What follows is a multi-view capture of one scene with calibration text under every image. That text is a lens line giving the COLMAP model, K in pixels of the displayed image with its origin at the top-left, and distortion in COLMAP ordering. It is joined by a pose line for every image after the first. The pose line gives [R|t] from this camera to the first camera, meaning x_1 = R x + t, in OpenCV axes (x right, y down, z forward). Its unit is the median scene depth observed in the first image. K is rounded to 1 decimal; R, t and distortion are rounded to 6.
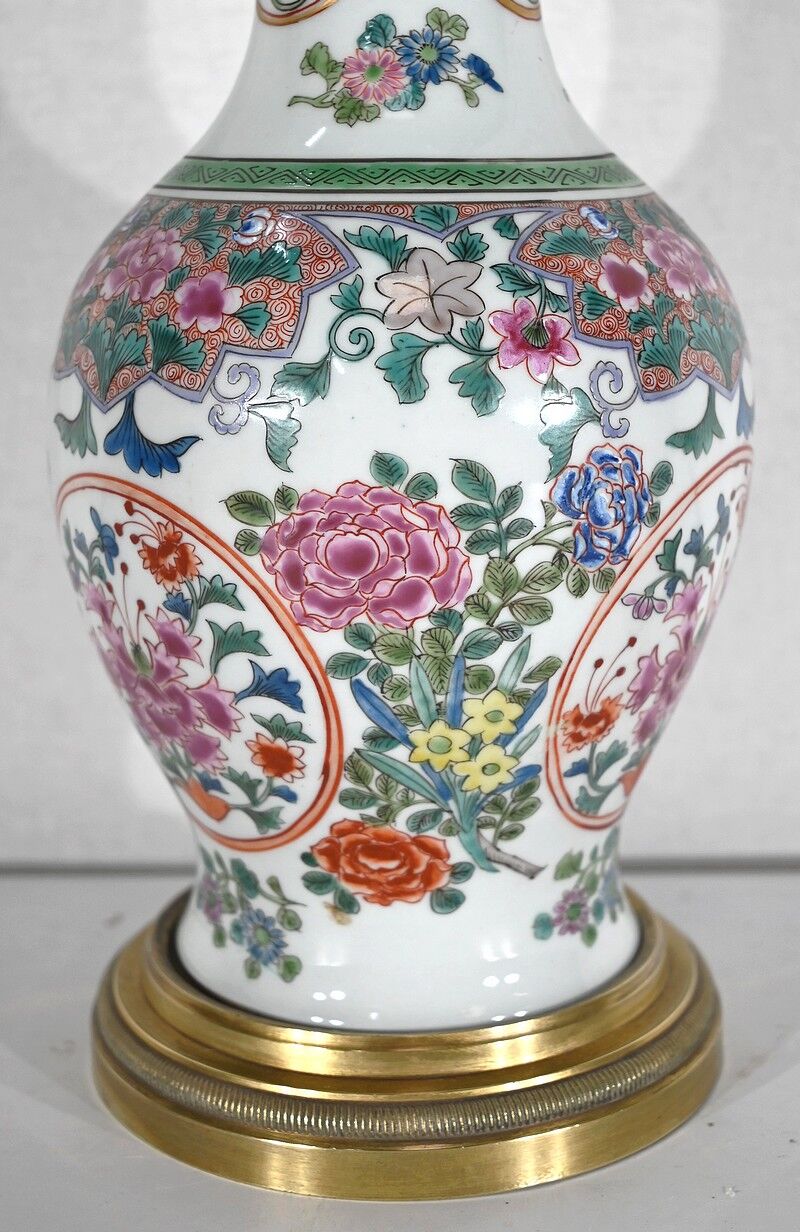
lens RADIAL K [[2113.3, 0, 399.6], [0, 2113.3, 544.1], [0, 0, 1]] dist [-0.012355, 0.088166]
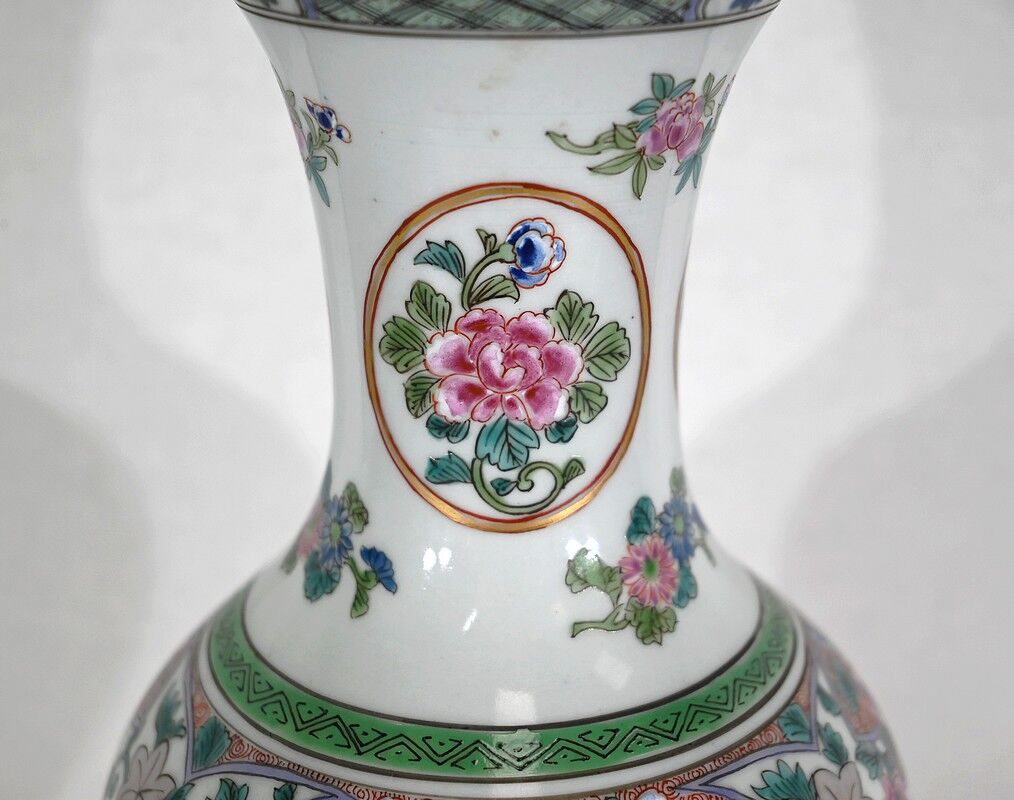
lens RADIAL K [[1777.4, 0, 560.0], [0, 1777.4, 399.5], [0, 0, 1]] dist [-0.004538, 0.020426]
pose [[0.600245, -0.265222, 0.754562, -0.540037], [0.165134, 0.964187, 0.207541, -0.437017], [-0.782583, 0.000029, 0.622546, 0.595717]]
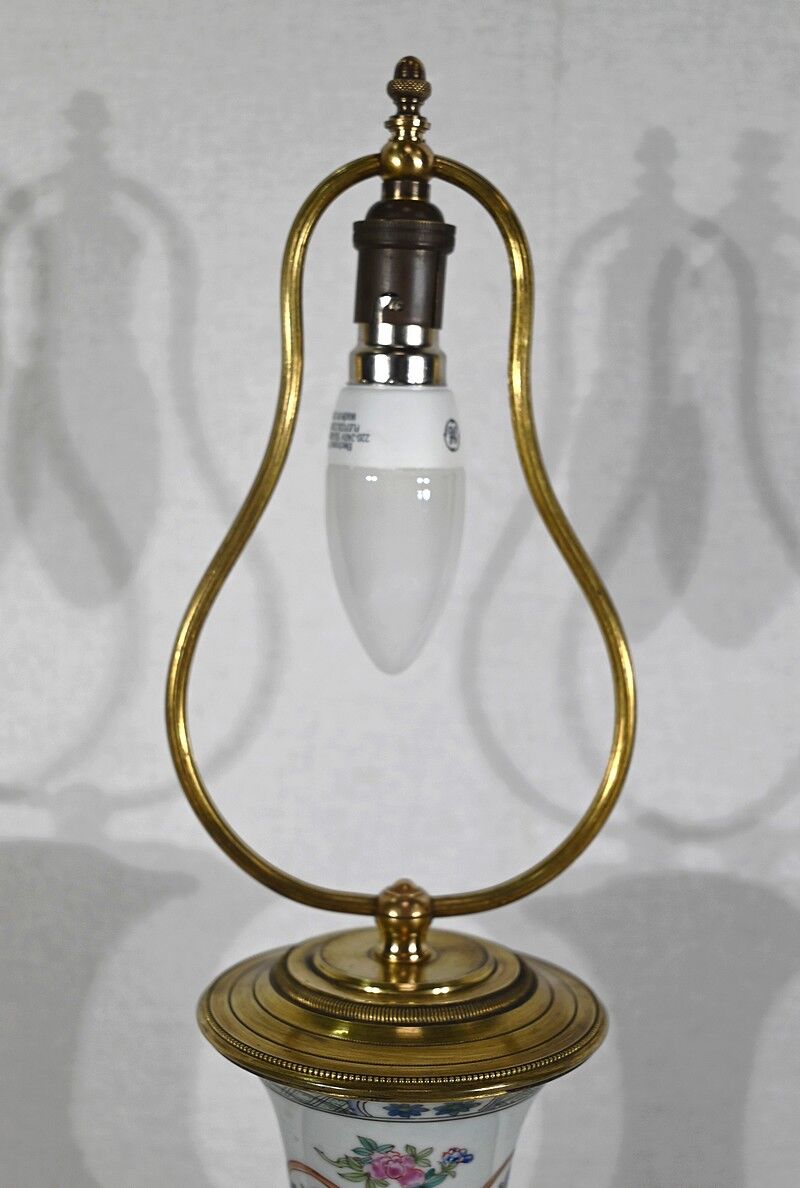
lens RADIAL K [[1719.2, 0, 400.0], [0, 1719.2, 594.0], [0, 0, 1]] dist [-0.015826, 0.028788]
pose [[0.998638, 0.031776, 0.041385, -0.062464], [-0.027215, 0.993946, -0.106449, -0.637537], [-0.044516, 0.105178, 0.993457, -0.159652]]
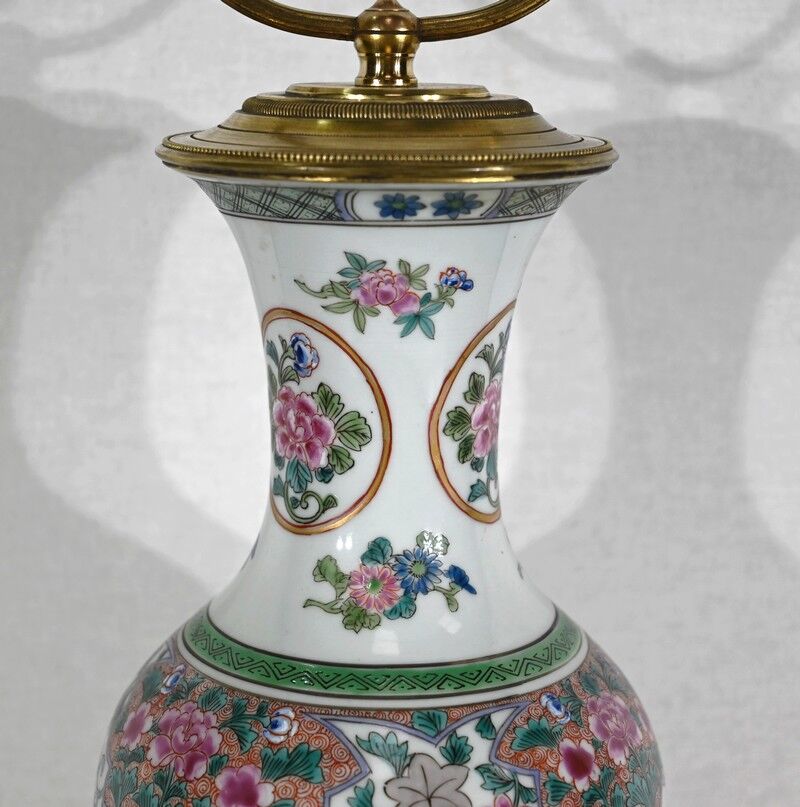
lens RADIAL K [[1766.1, 0, 379.4], [0, 1766.1, 403.7], [0, 0, 1]] dist [0.002145, -0.023159]
pose [[0.996885, 0.004992, 0.078705, -0.091162], [-0.003508, 0.999814, -0.018974, -0.310012], [-0.078785, 0.018638, 0.996717, -0.031633]]
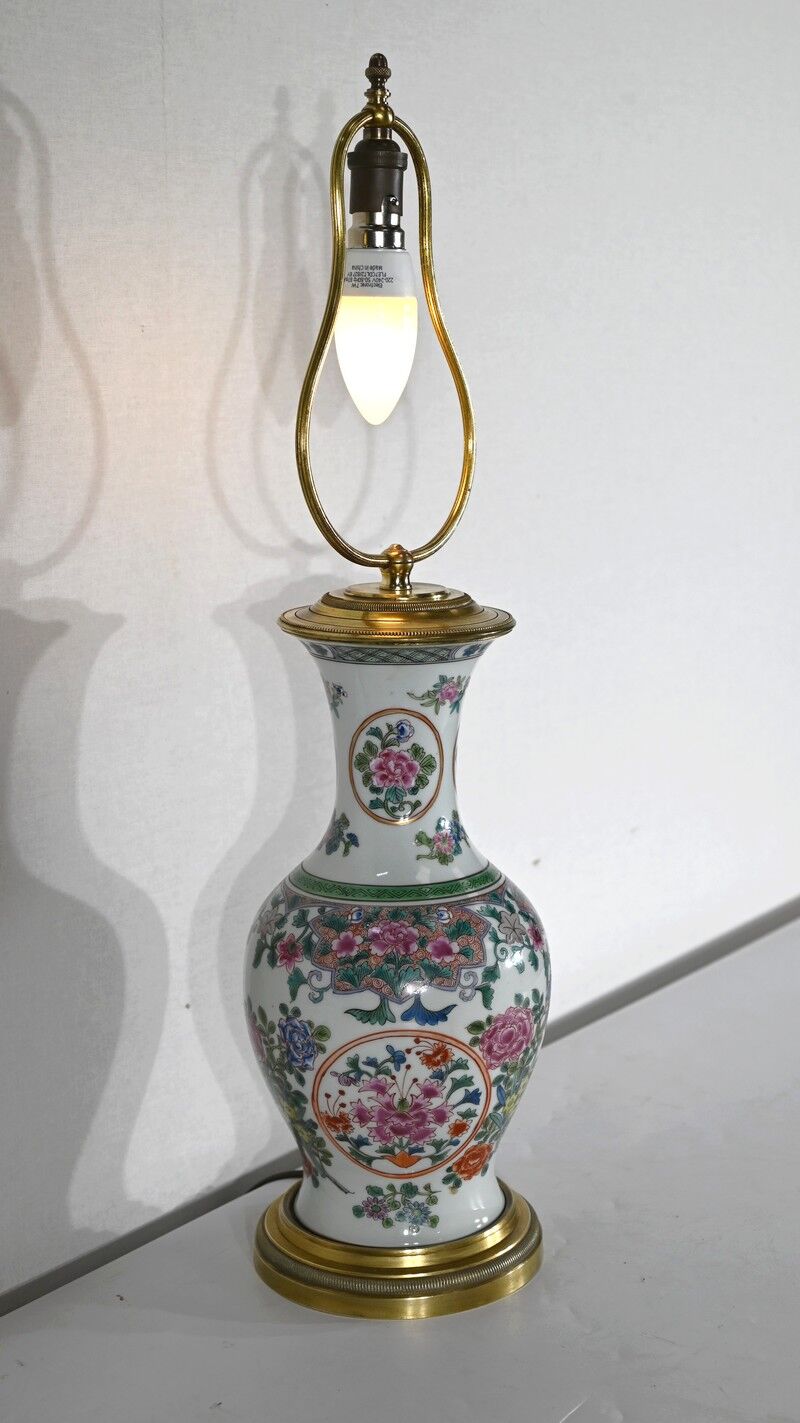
lens RADIAL K [[2062.5, 0, 437.6], [0, 2062.5, 756.9], [0, 0, 1]] dist [-0.002902, 0.036705]
pose [[0.619254, -0.144151, 0.771845, -1.839183], [0.168287, 0.984527, 0.048855, -0.436499], [-0.766945, 0.099637, 0.633931, -0.511210]]
